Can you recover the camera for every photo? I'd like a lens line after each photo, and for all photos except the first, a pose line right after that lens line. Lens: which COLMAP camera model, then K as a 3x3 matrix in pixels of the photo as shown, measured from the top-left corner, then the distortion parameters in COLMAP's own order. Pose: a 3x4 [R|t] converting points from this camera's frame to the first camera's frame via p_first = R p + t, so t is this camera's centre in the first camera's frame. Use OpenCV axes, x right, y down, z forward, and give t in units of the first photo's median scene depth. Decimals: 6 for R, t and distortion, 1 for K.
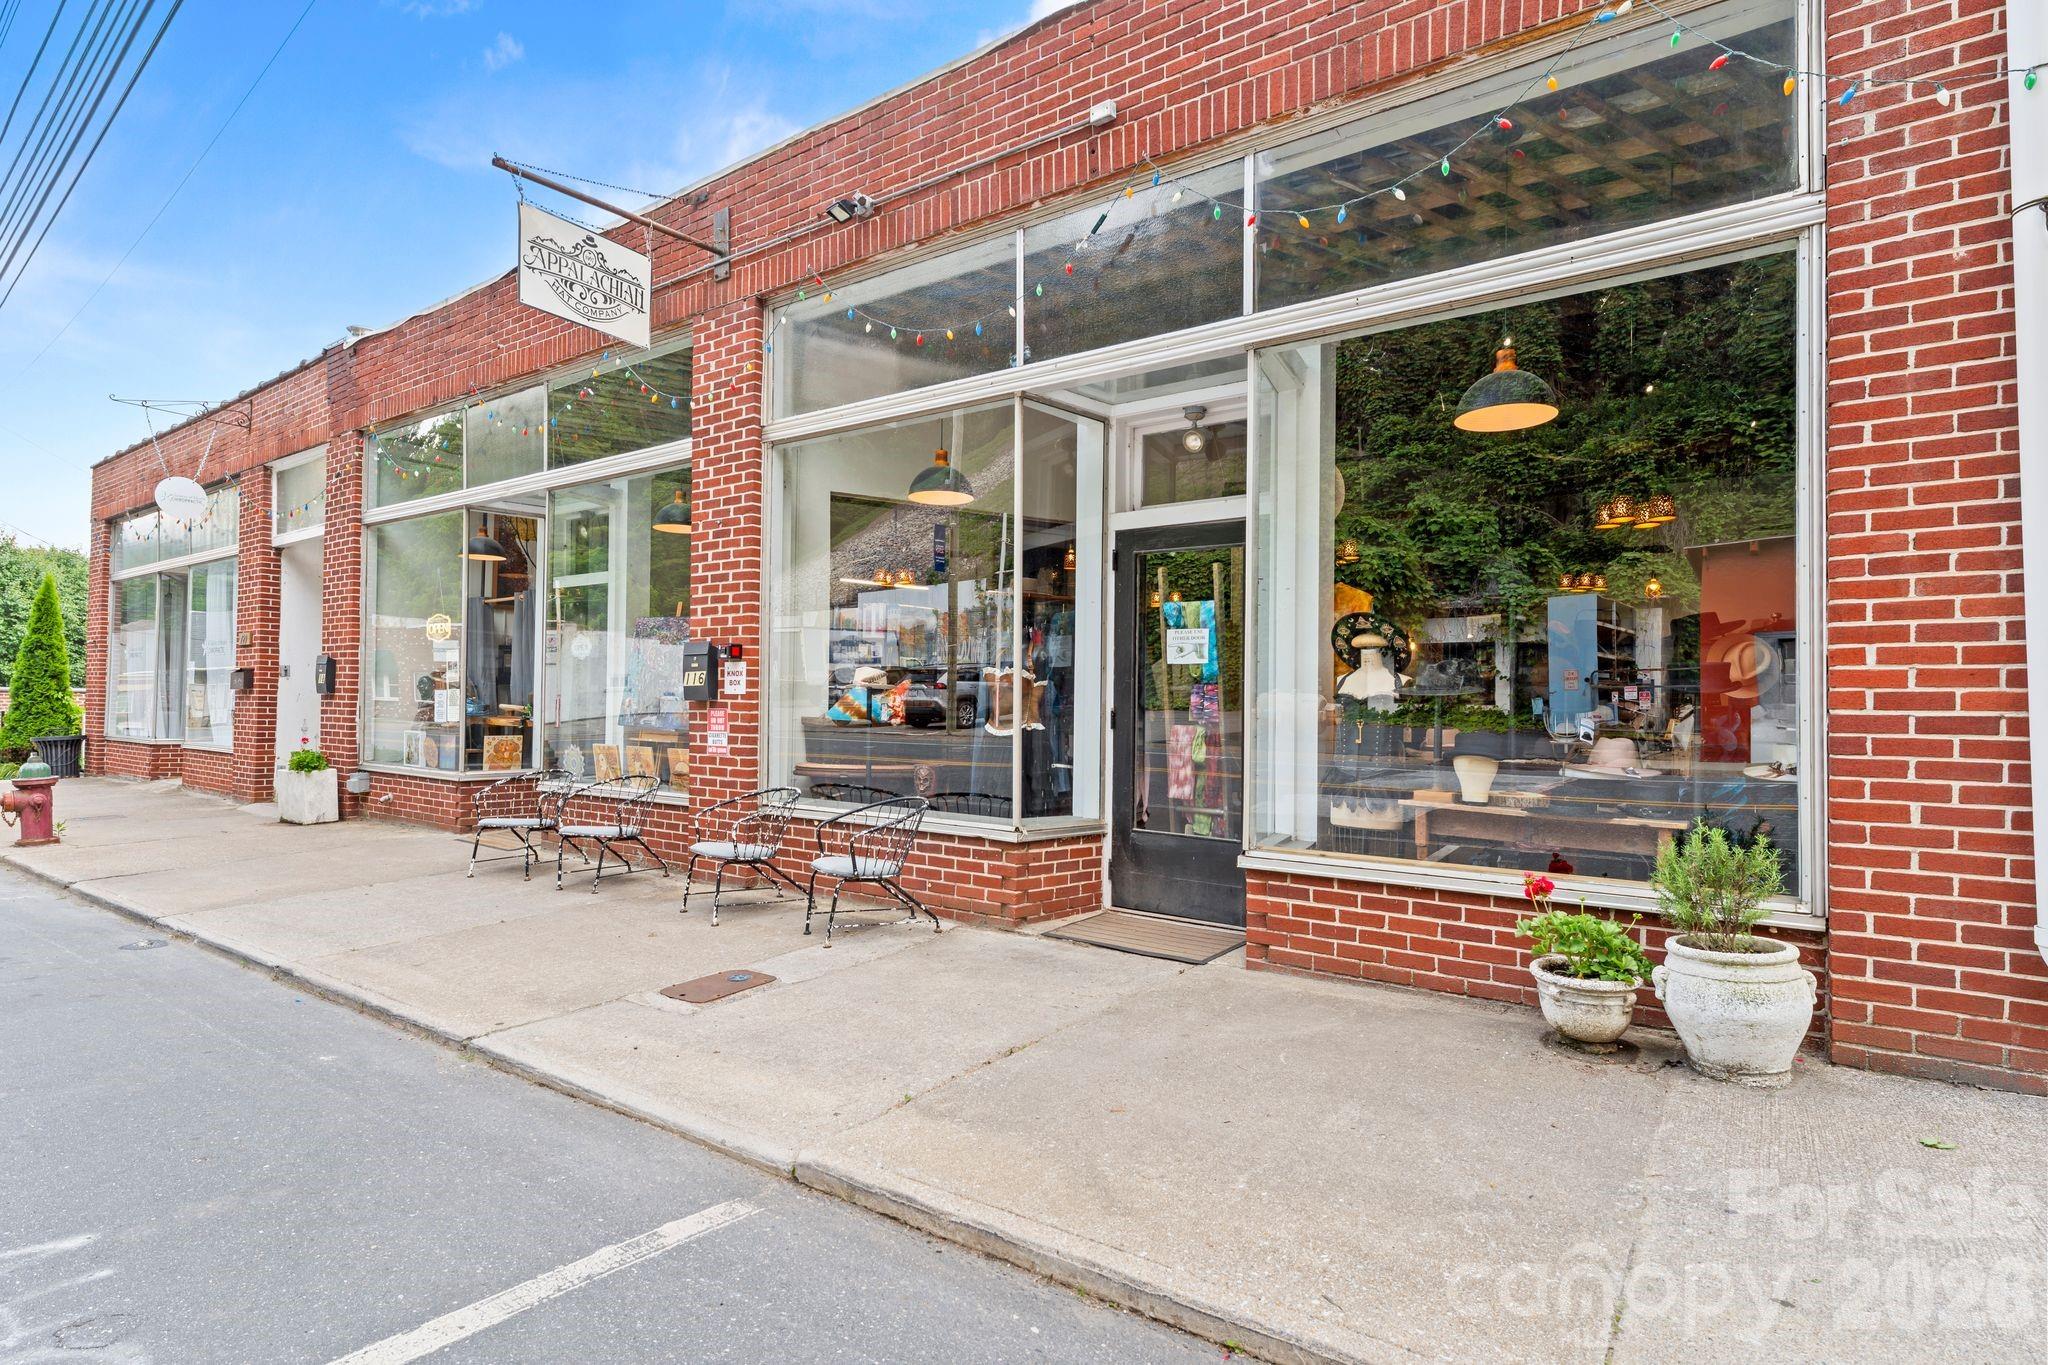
lens RADIAL K [[1016.3, 0, 1005.7], [0, 1016.3, 685.6], [0, 0, 1]] dist [-0.003205, 0.001707]
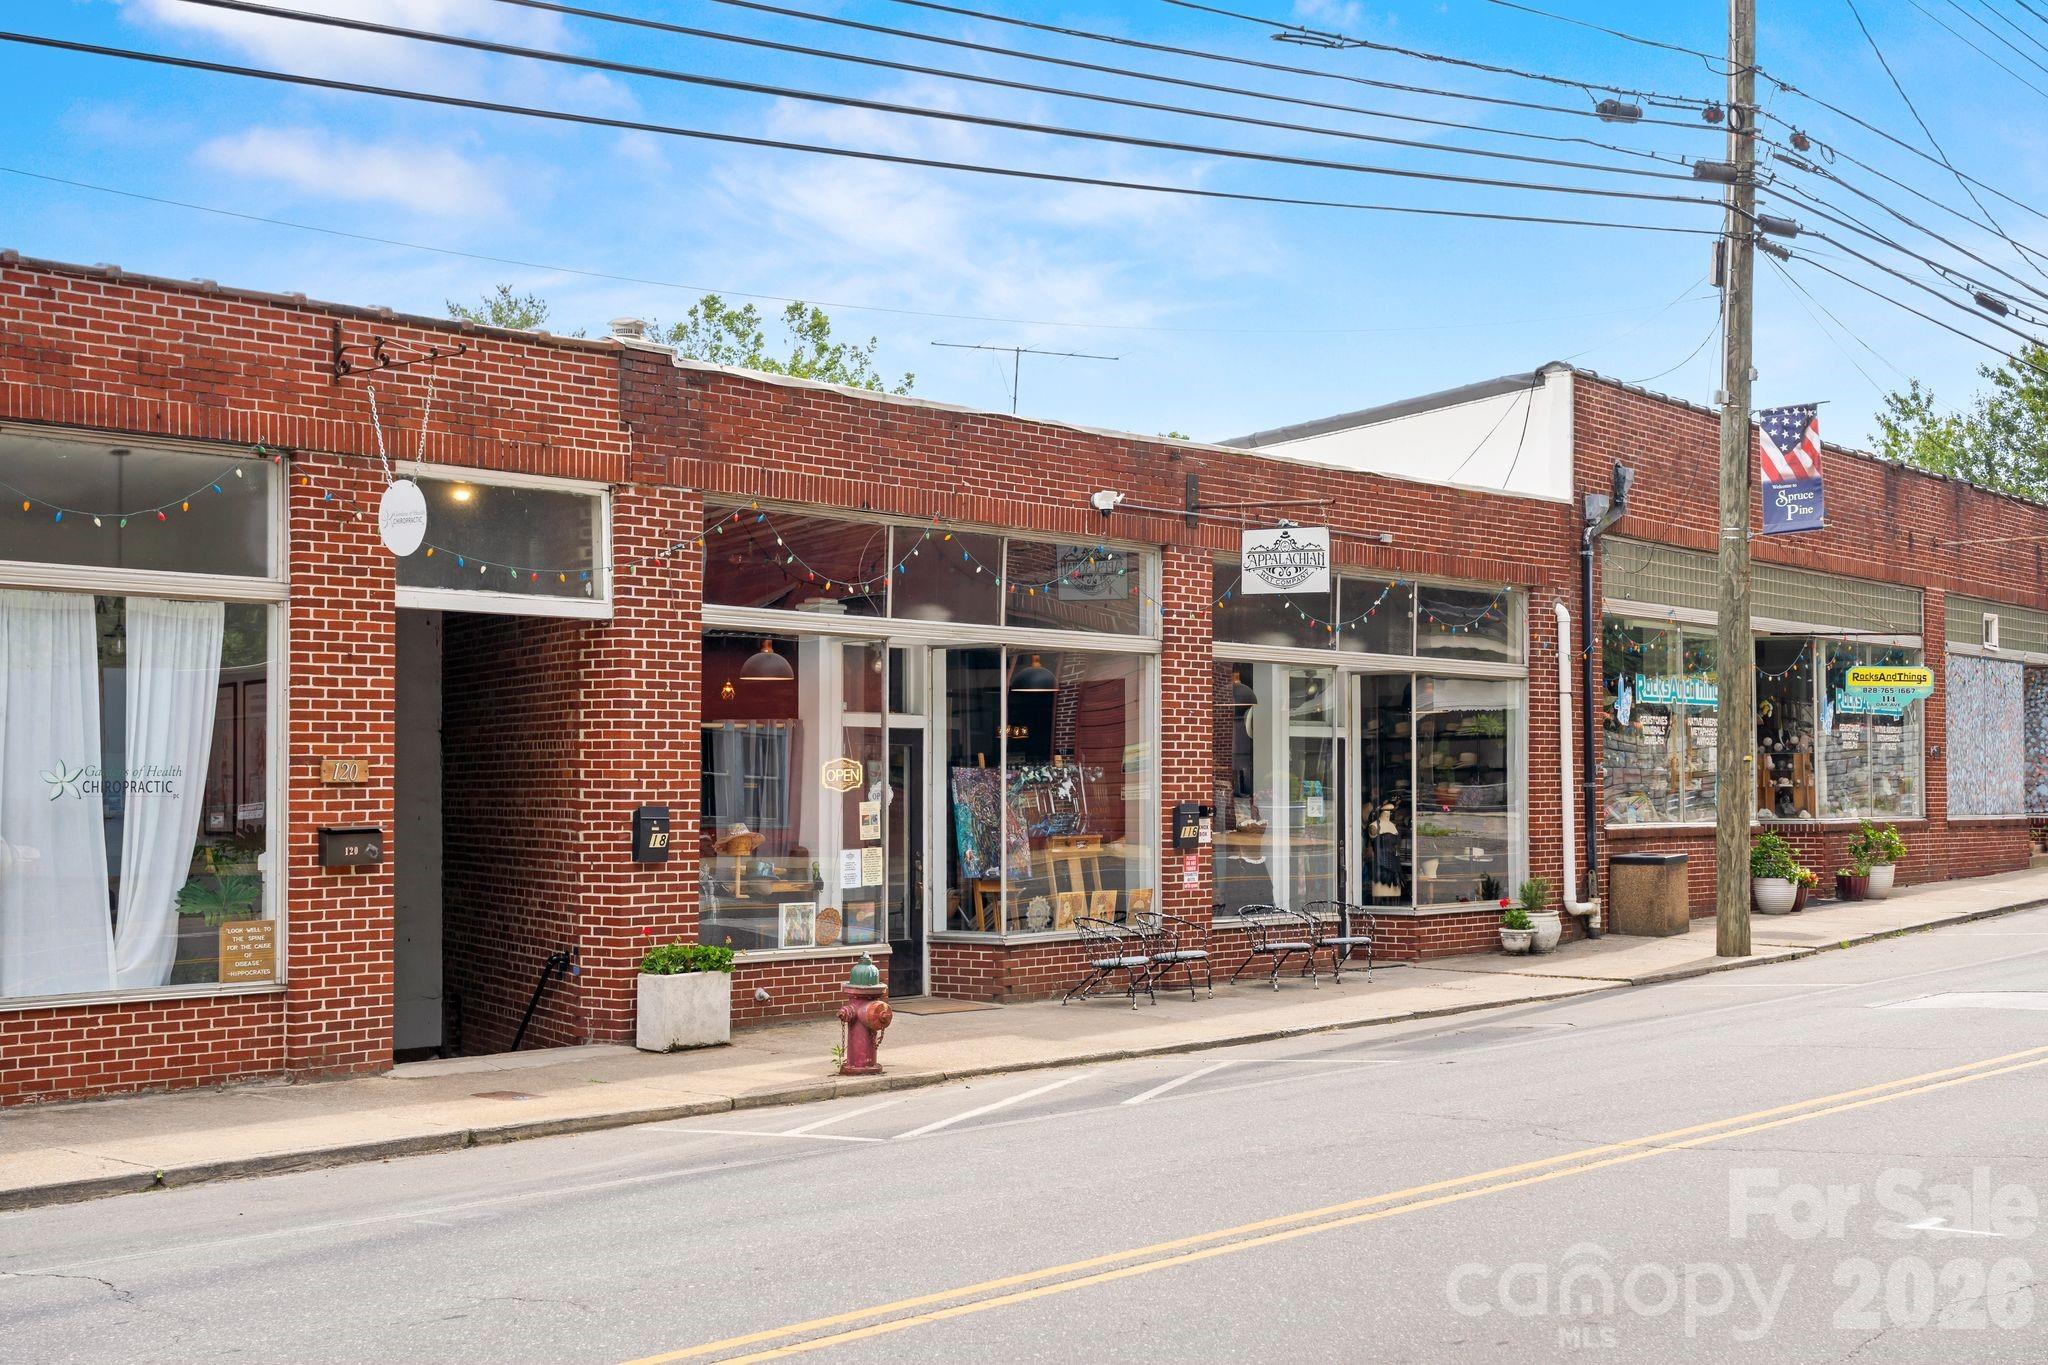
lens RADIAL K [[2794.1, 0, 1023.2], [0, 2794.1, 680.7], [0, 0, 1]] dist [0.059099, 0.000000]
pose [[0.078475, 0.023528, 0.996638, -4.441876], [-0.015081, 0.999635, -0.022412, -0.133440], [-0.996802, -0.013271, 0.078801, 1.061475]]
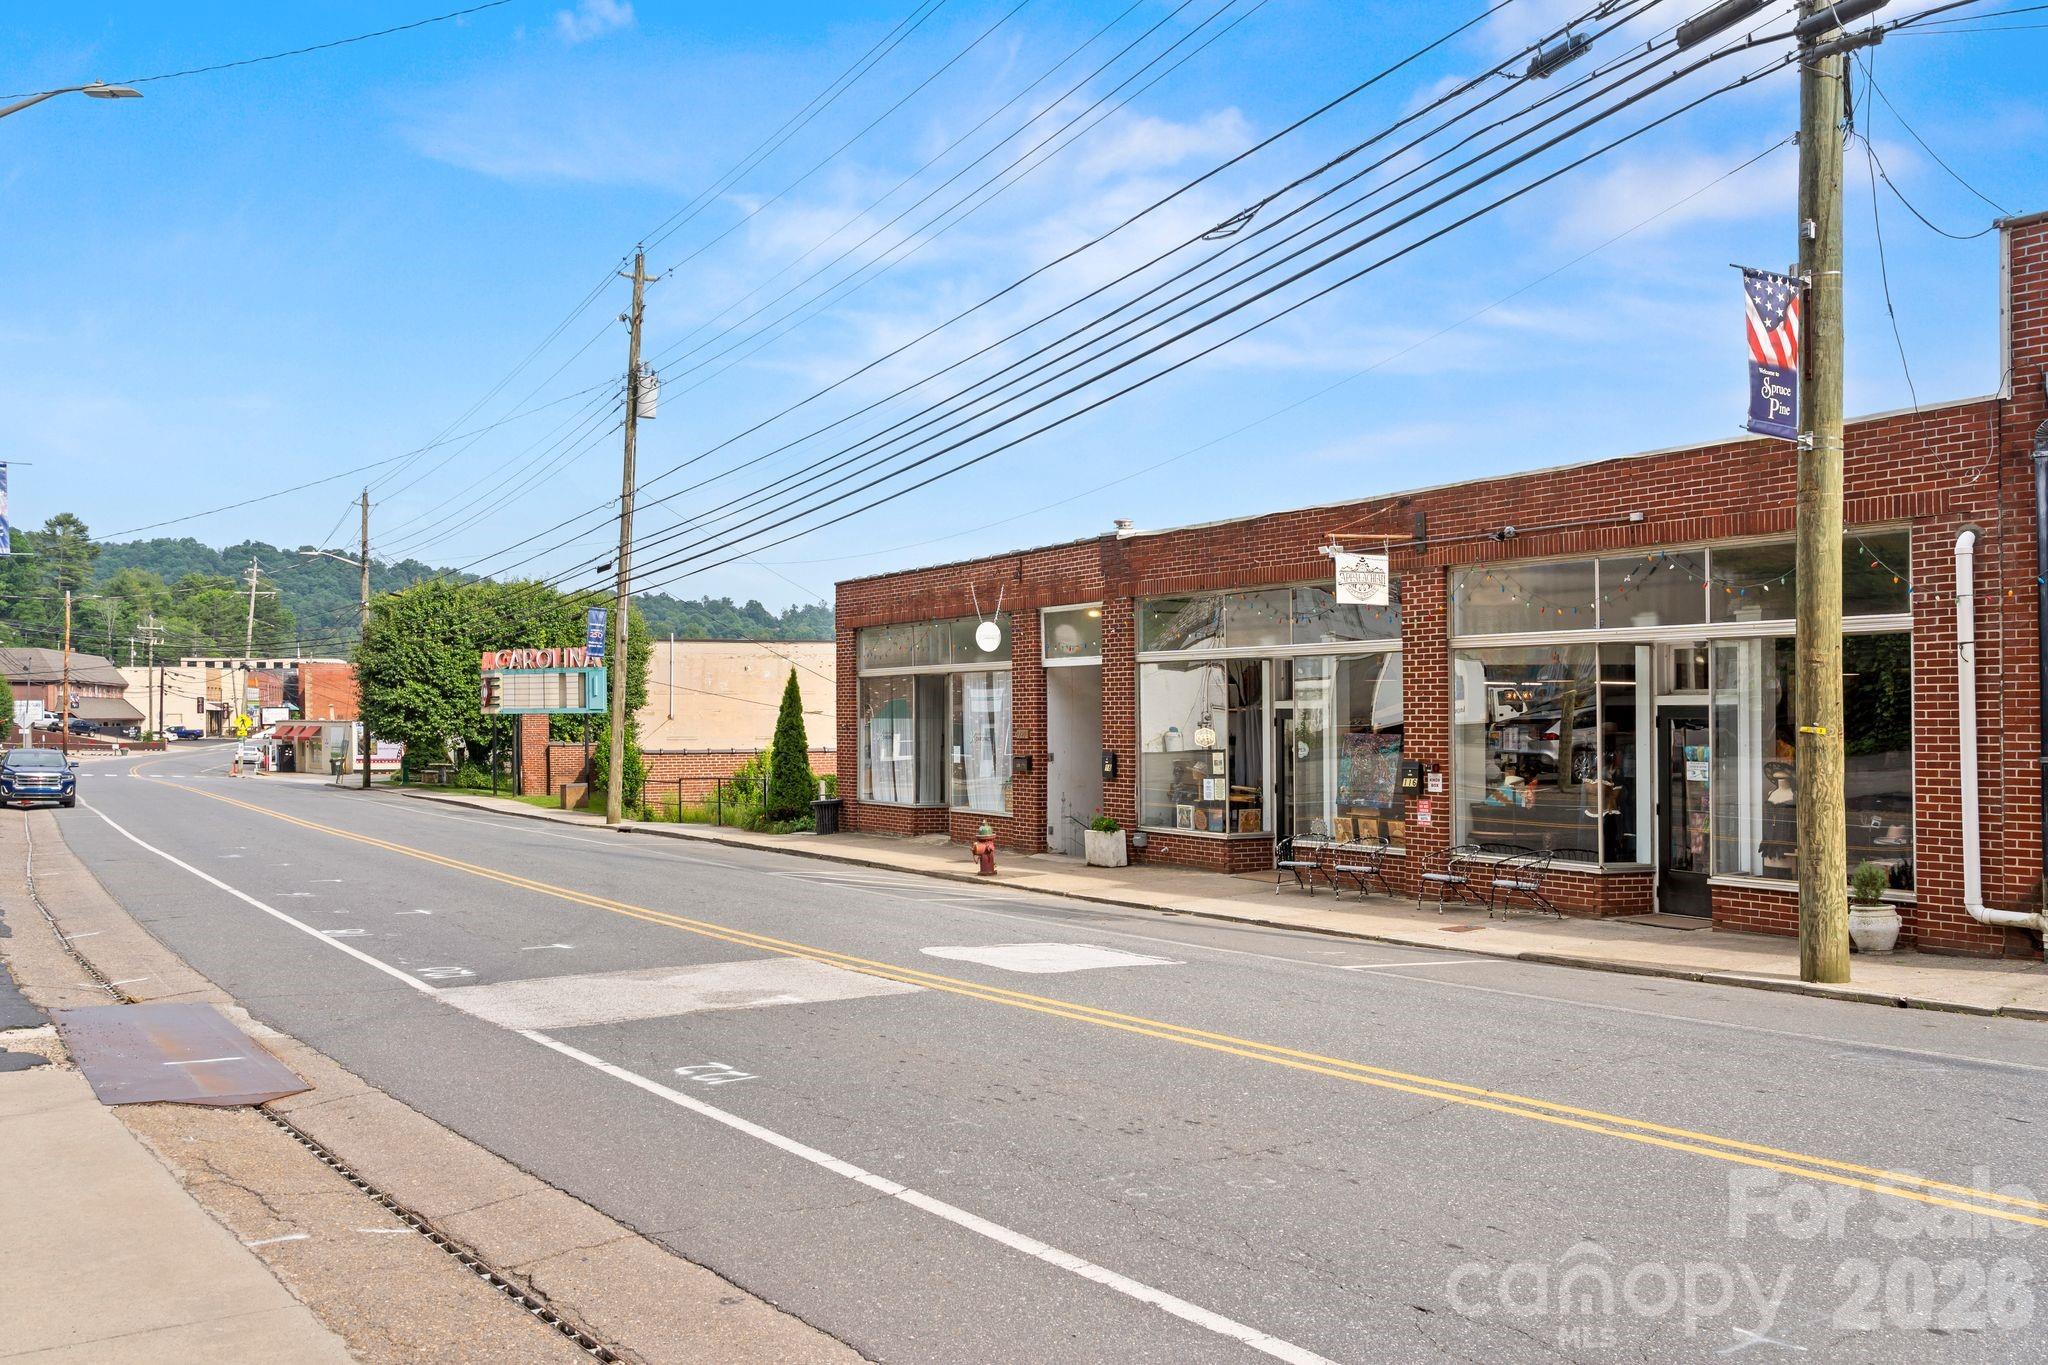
lens RADIAL K [[1612.9, 0, 1026.5], [0, 1612.9, 712.0], [0, 0, 1]] dist [-0.009732, 0.012905]
pose [[0.929958, -0.018793, -0.367185, 0.114982], [0.023442, 0.999692, 0.008206, -0.189270], [0.366918, -0.016238, 0.930112, -2.071872]]
